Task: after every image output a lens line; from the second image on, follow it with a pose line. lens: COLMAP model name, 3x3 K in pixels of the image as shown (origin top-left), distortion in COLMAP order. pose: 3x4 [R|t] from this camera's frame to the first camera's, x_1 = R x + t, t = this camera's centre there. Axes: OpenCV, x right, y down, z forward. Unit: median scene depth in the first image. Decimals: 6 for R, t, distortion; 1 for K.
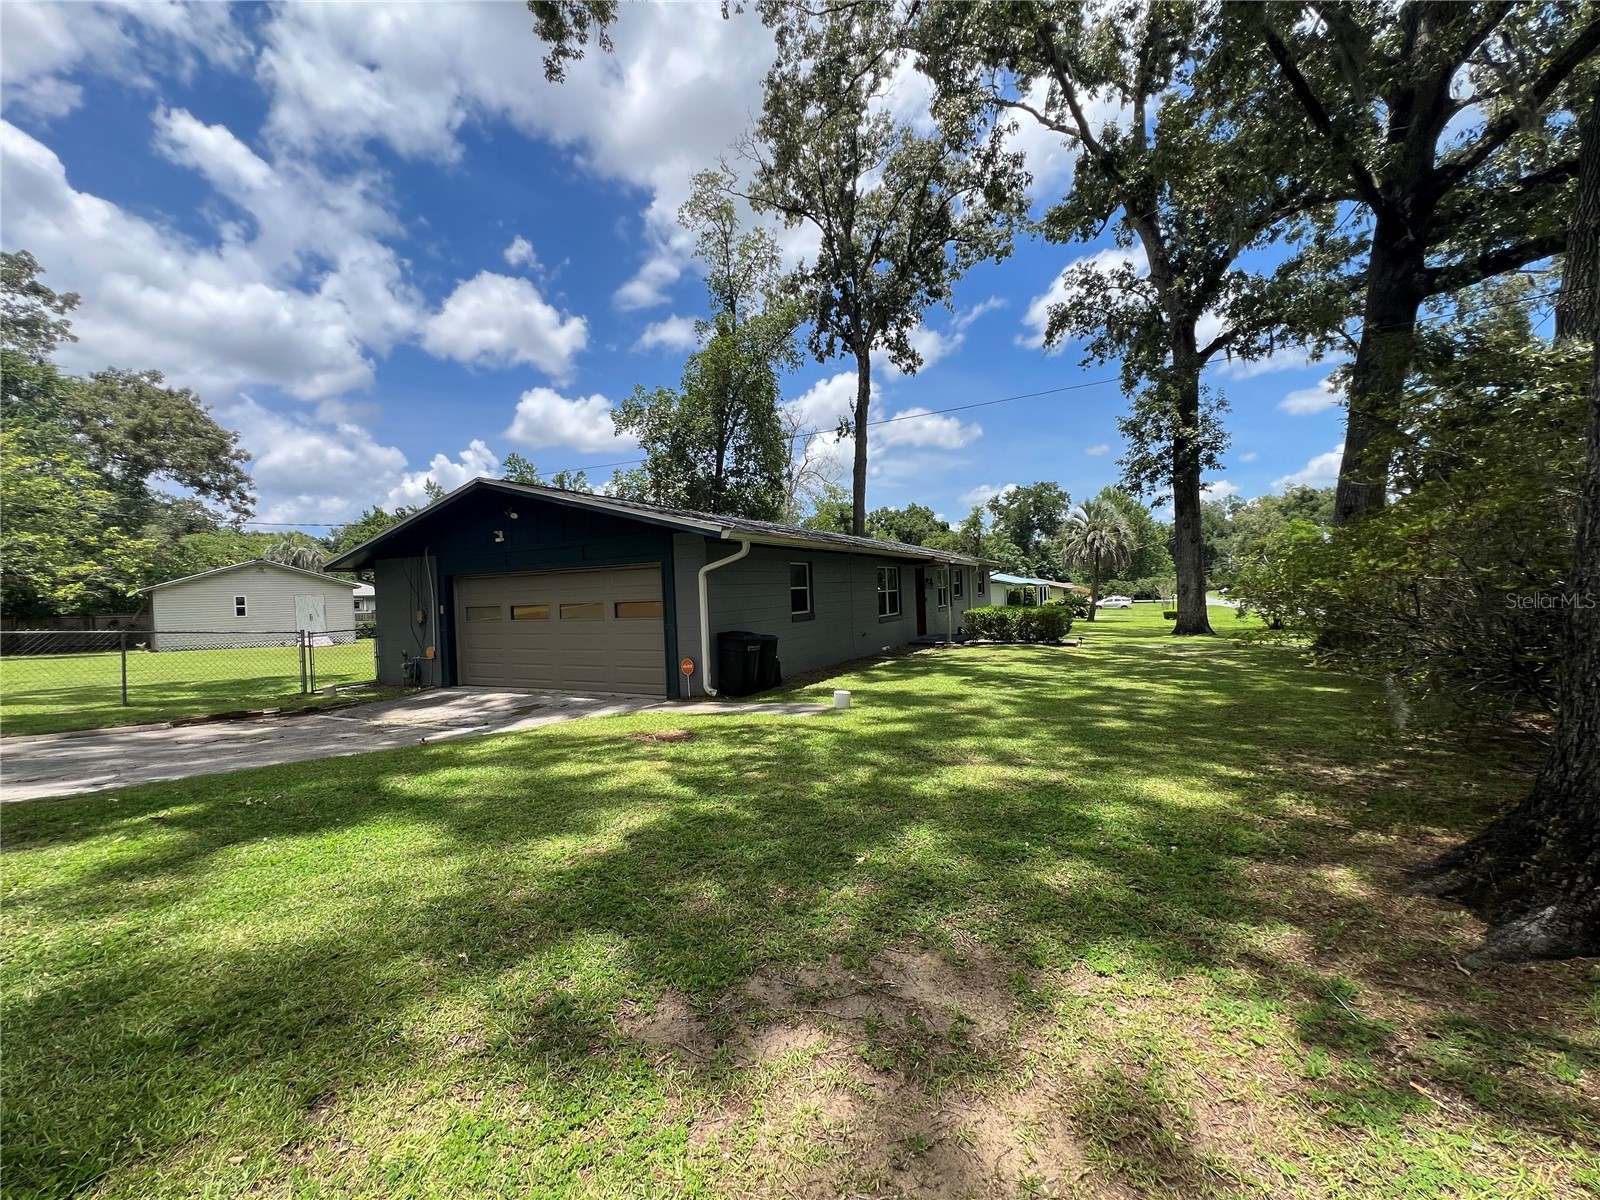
lens RADIAL K [[641.1, 0, 800.0], [0, 641.1, 600.0], [0, 0, 1]] dist [-0.003051, -0.000091]
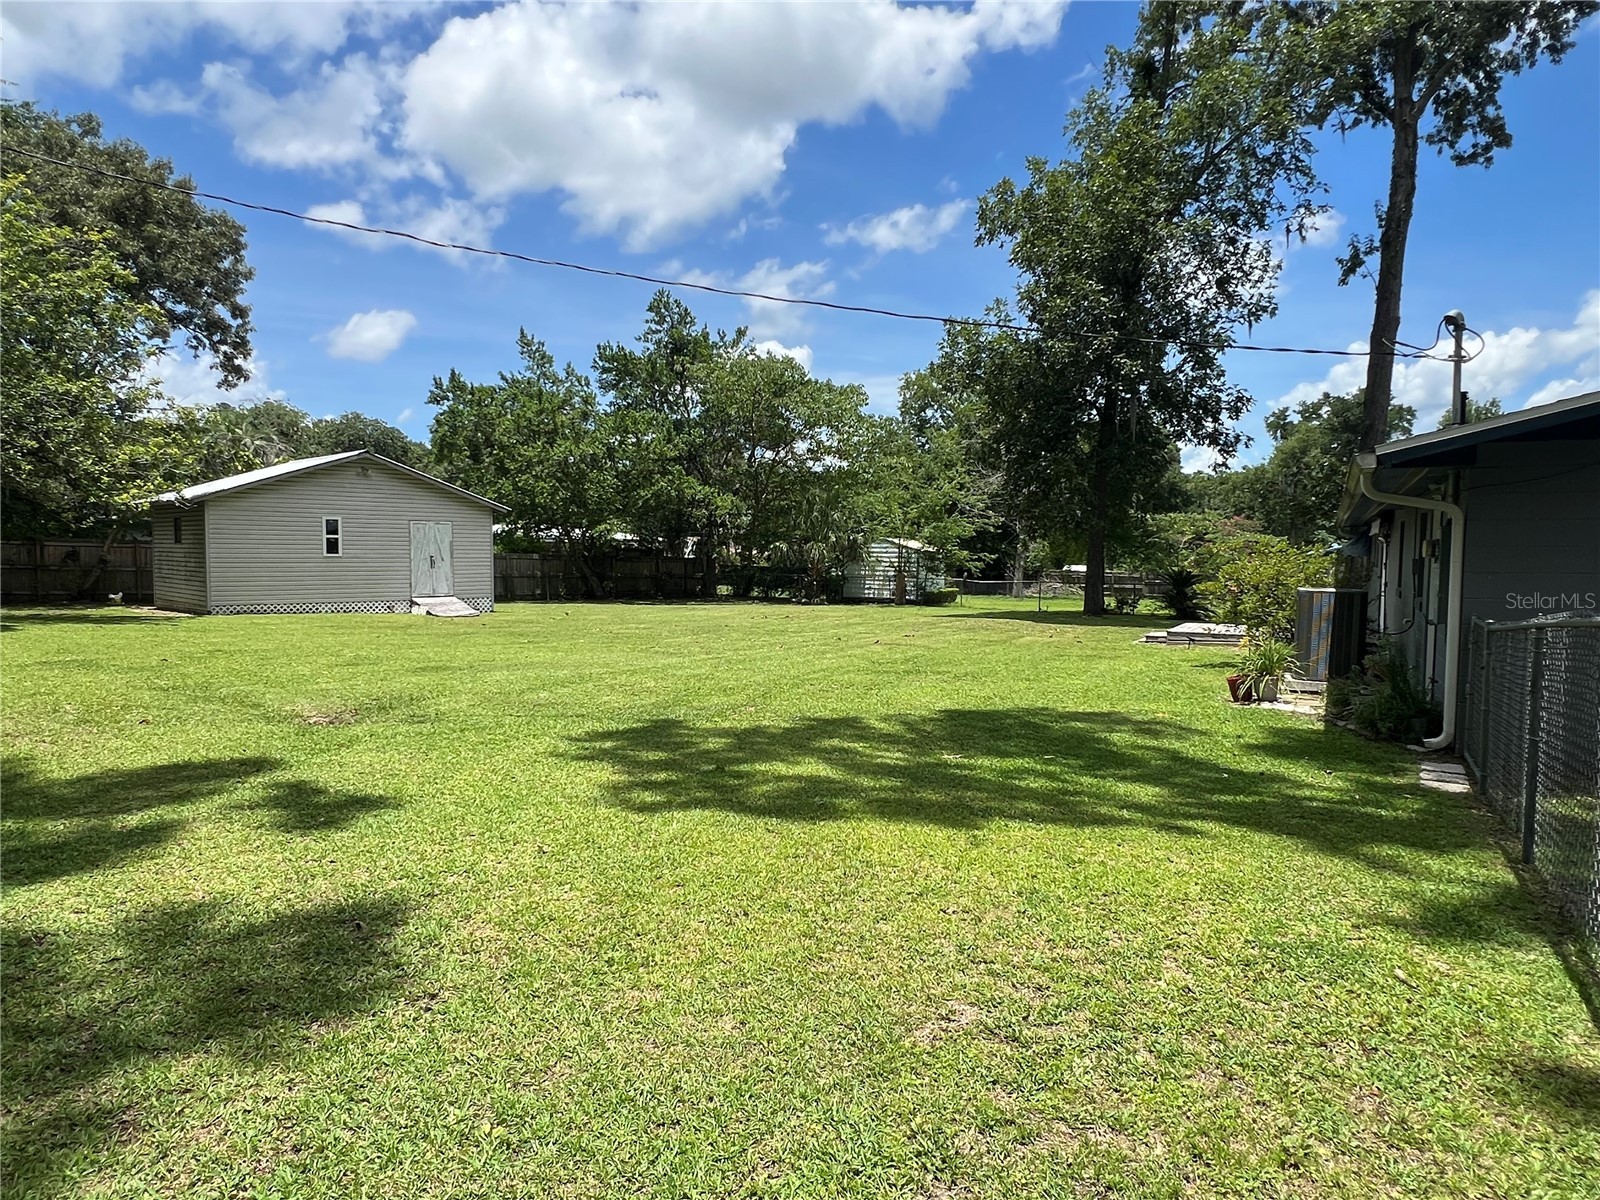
lens RADIAL K [[985.5, 0, 793.6], [0, 985.5, 597.3], [0, 0, 1]] dist [-0.003091, 0.000644]
pose [[0.998398, 0.048032, -0.029919, -1.713164], [-0.046895, 0.998192, 0.037599, 0.044487], [0.031671, -0.036136, 0.998845, 0.643073]]
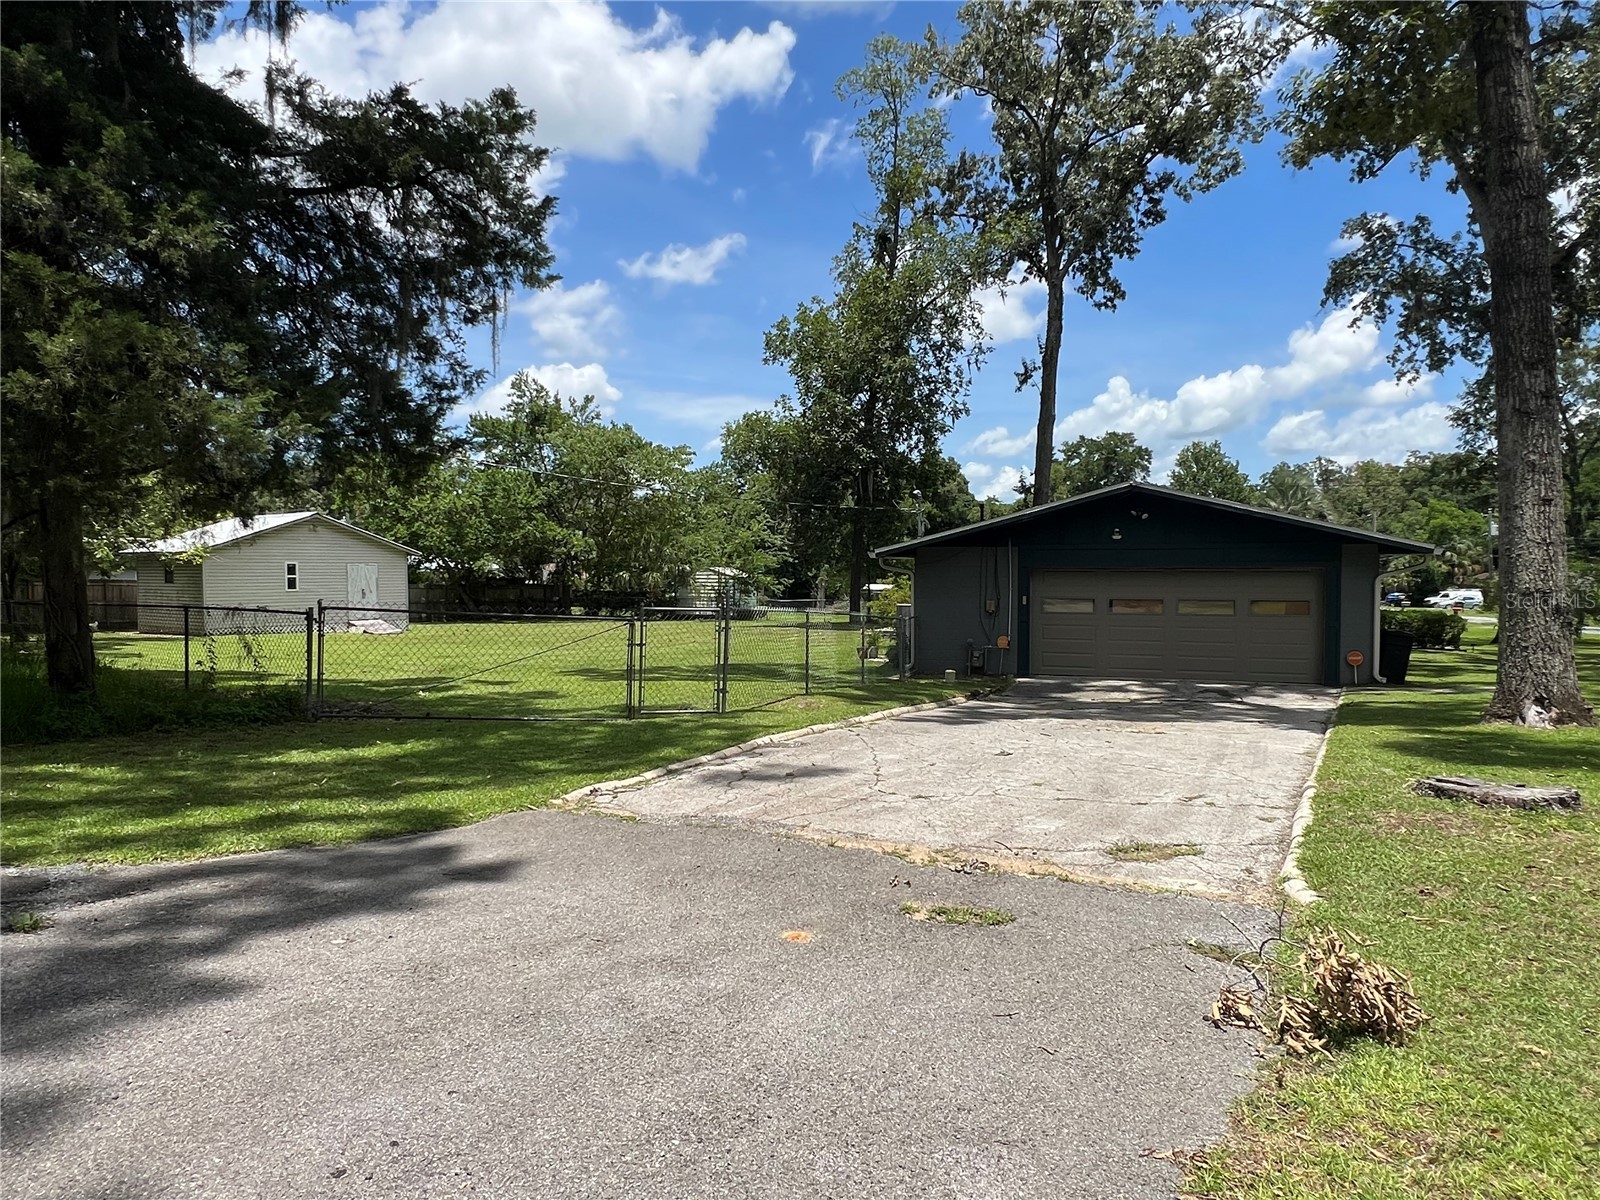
lens RADIAL K [[985.5, 0, 793.6], [0, 985.5, 597.3], [0, 0, 1]] dist [-0.003091, 0.000644]
pose [[0.990416, 0.030914, 0.134613, -1.712929], [-0.032853, 0.999386, 0.012212, 0.004991], [-0.134152, -0.016517, 0.990823, -0.768443]]
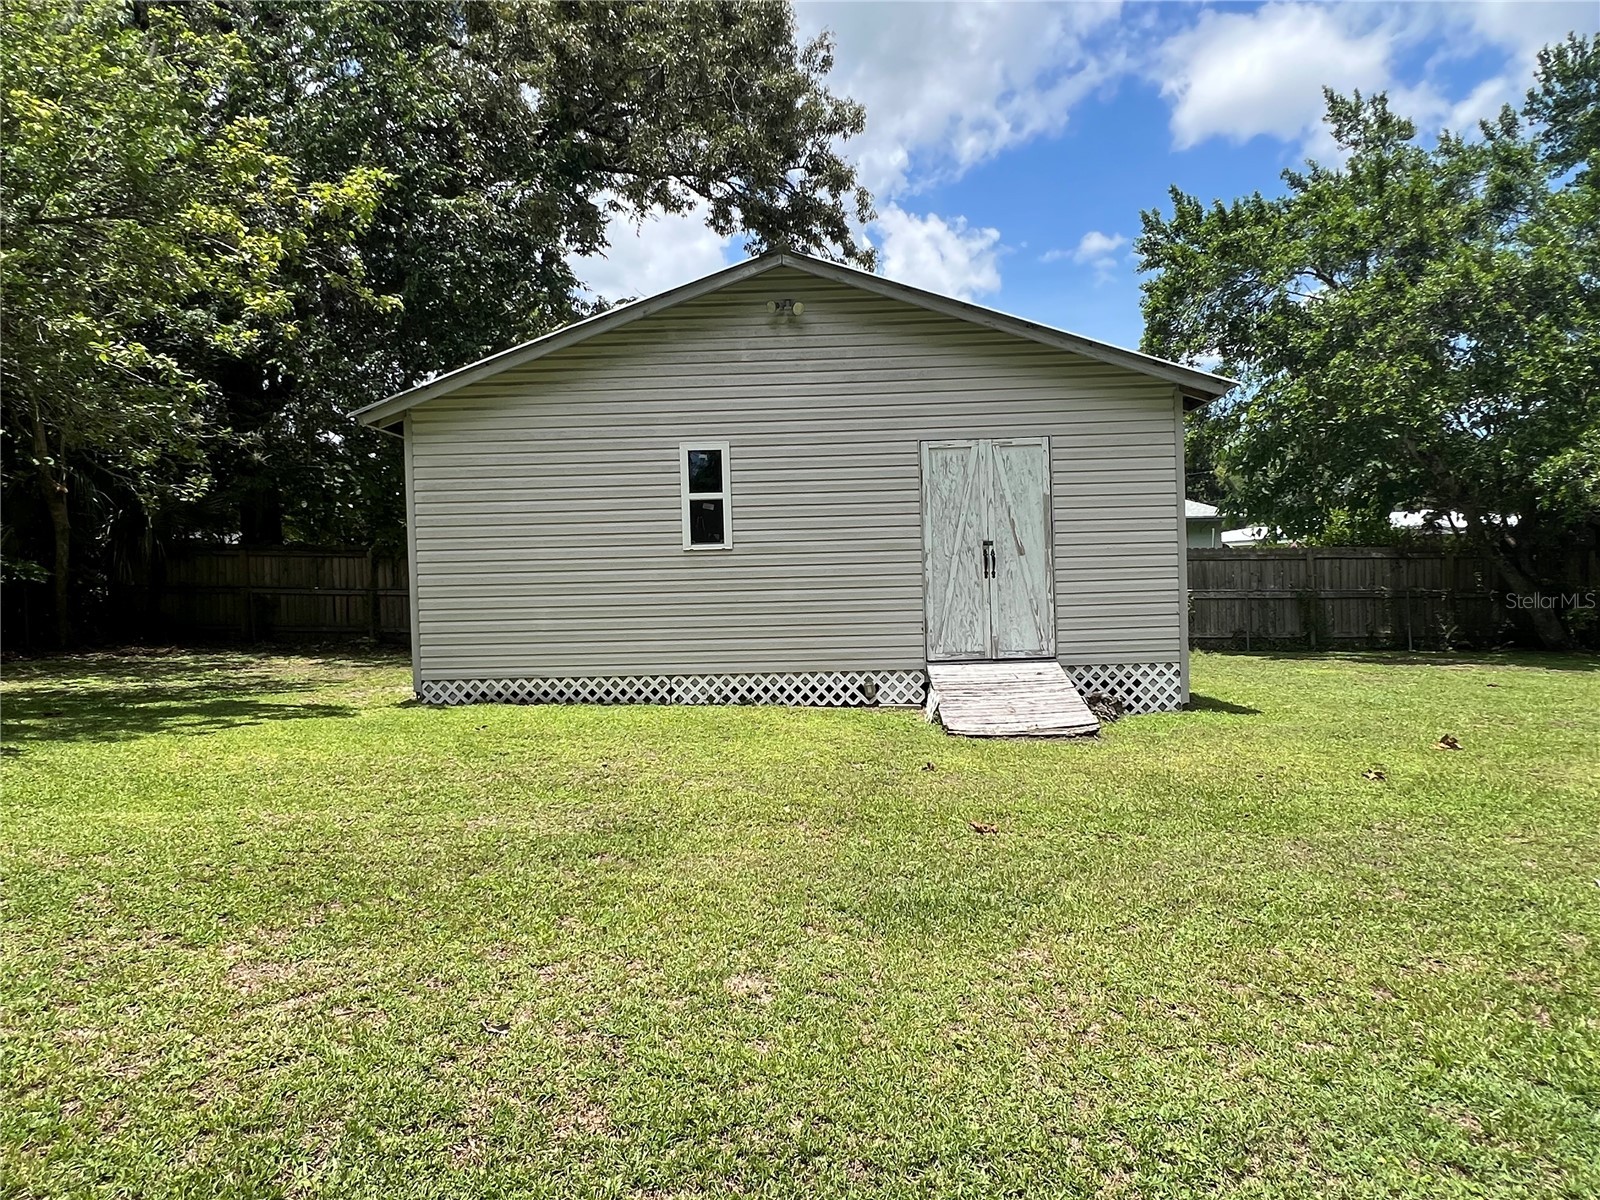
lens RADIAL K [[985.5, 0, 793.6], [0, 985.5, 597.3], [0, 0, 1]] dist [-0.003091, 0.000644]
pose [[0.654112, 0.035688, -0.755555, -2.342339], [-0.008576, 0.999172, 0.039770, 0.110550], [0.756349, -0.019534, 0.653876, 3.084999]]
